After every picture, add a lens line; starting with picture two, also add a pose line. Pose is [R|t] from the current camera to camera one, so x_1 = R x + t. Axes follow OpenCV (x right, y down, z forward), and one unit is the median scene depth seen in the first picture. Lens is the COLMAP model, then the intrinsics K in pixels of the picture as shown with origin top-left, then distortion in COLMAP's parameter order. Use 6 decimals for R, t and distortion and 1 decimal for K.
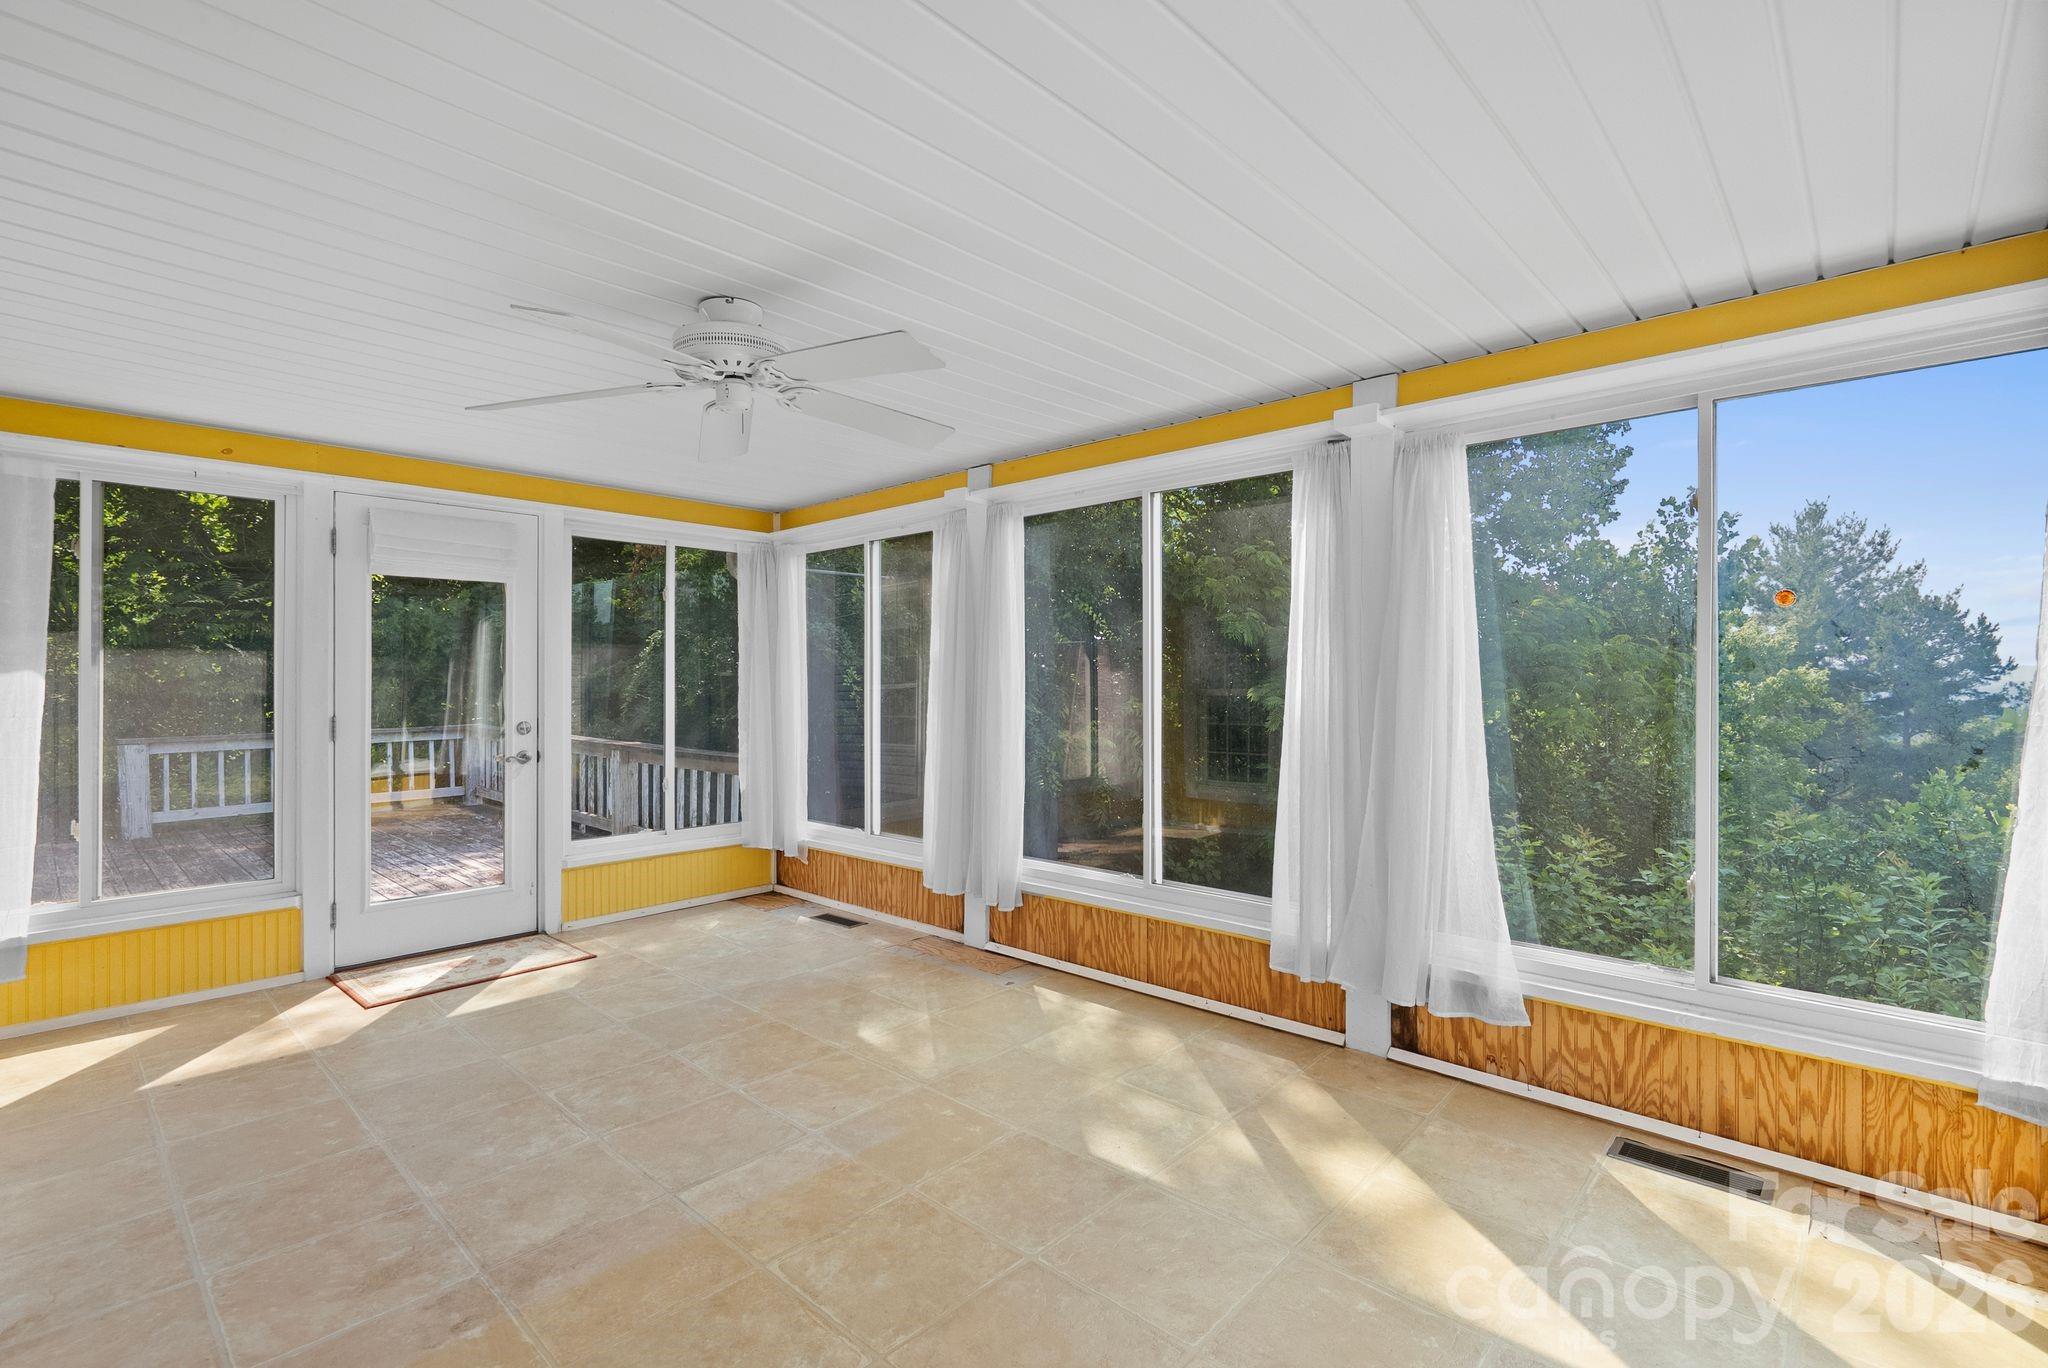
lens RADIAL K [[912.7, 0, 987.2], [0, 912.7, 676.0], [0, 0, 1]] dist [-0.002689, 0.001025]
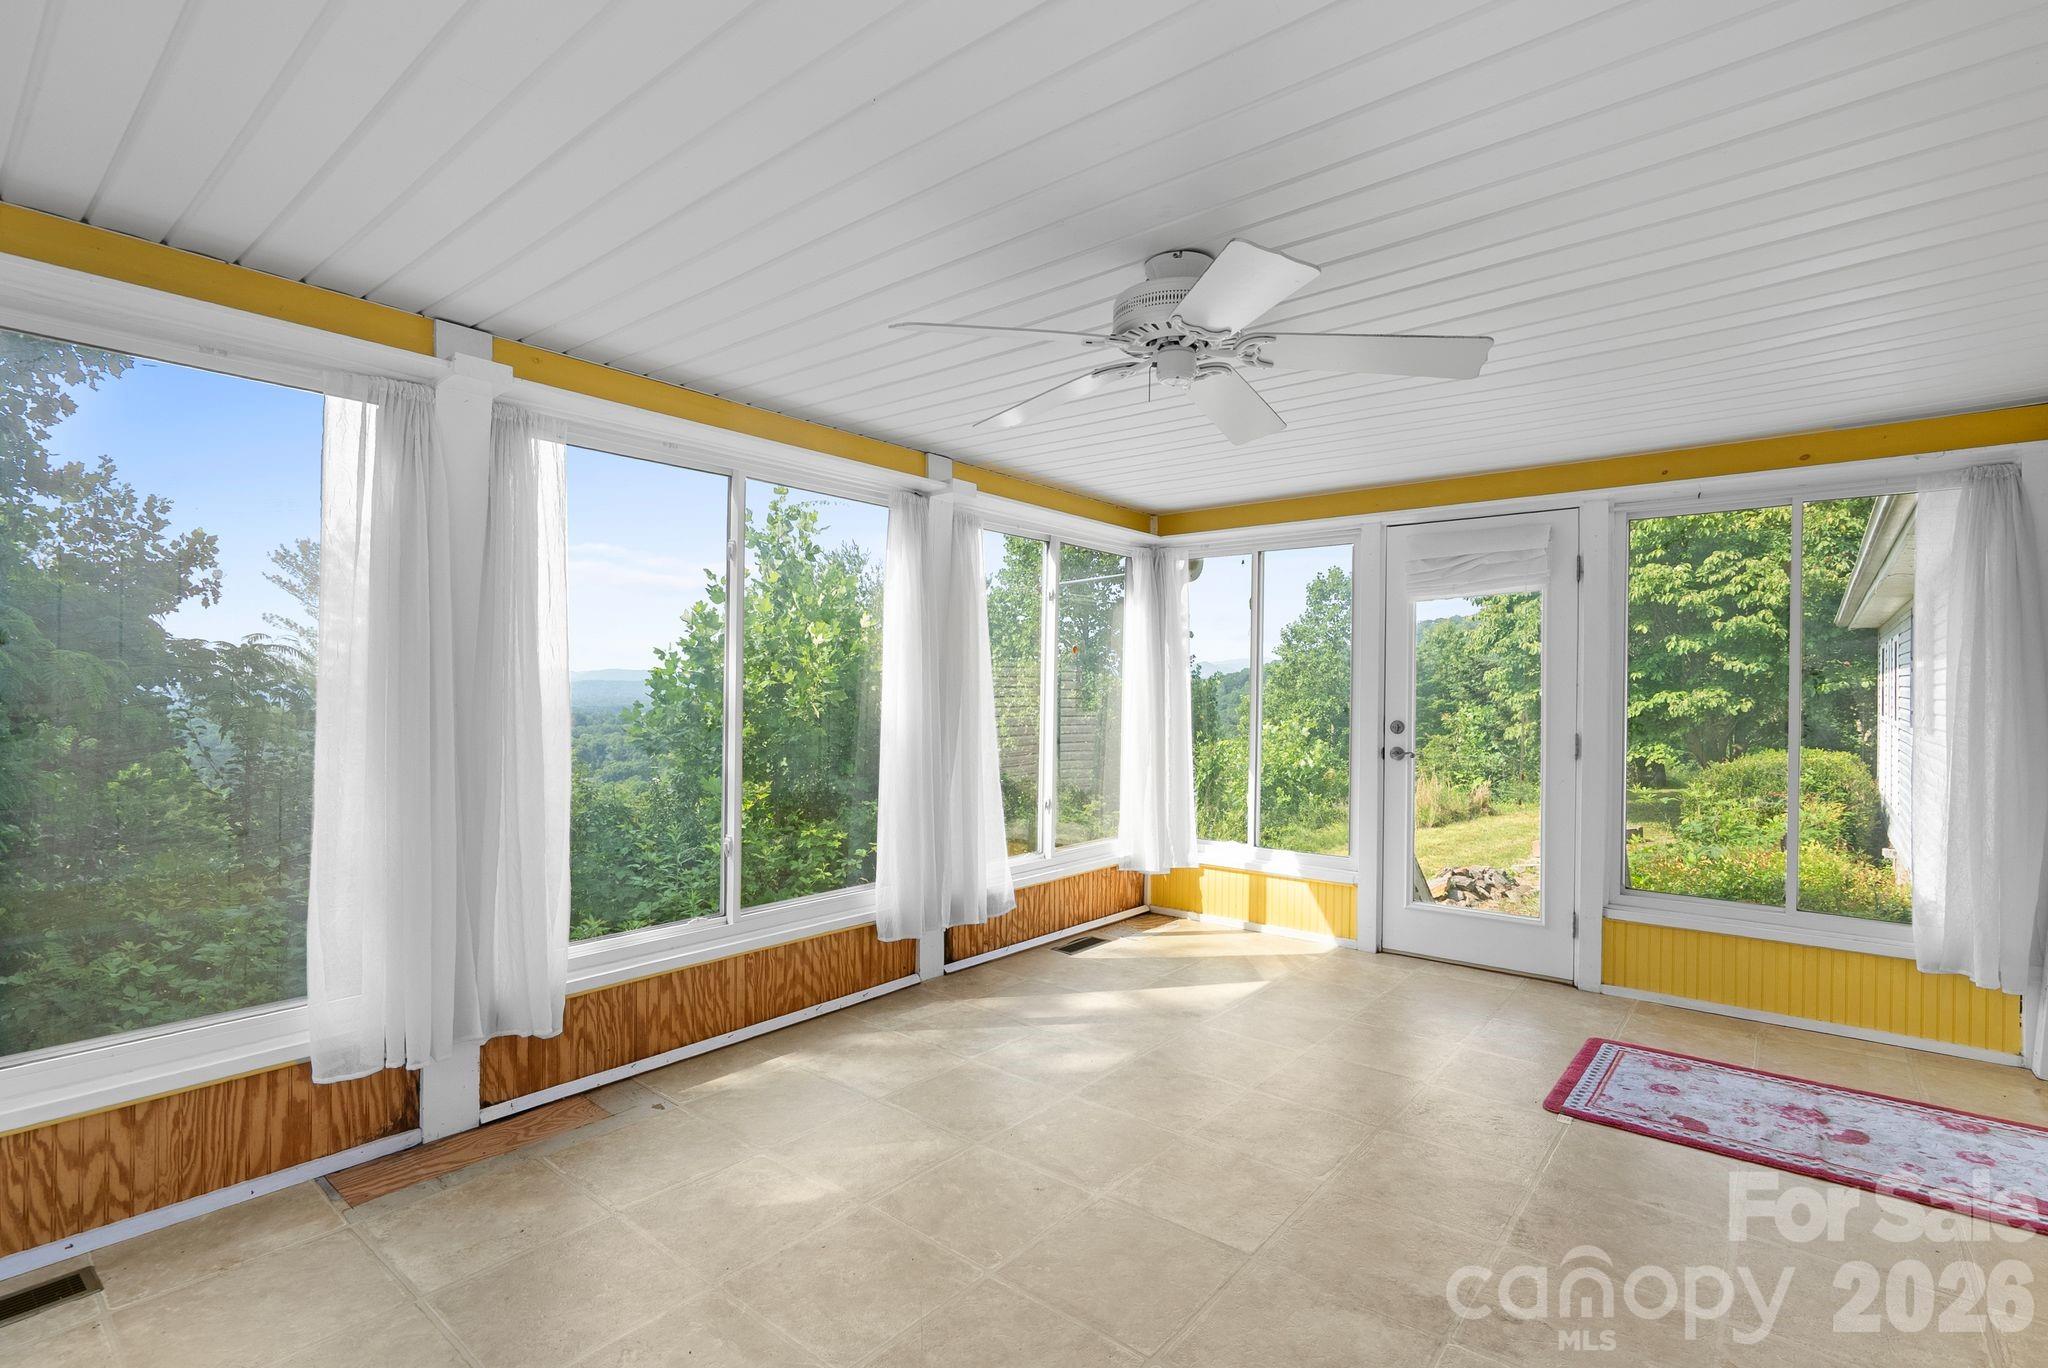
lens RADIAL K [[973.5, 0, 1024.0], [0, 973.5, 684.0], [0, 0, 1]] dist [0.003274, 0.000173]
pose [[-0.087385, 0.009376, 0.996131, -0.911557], [-0.017470, 0.999787, -0.010943, 0.005375], [-0.996021, -0.018359, -0.087202, 0.922875]]
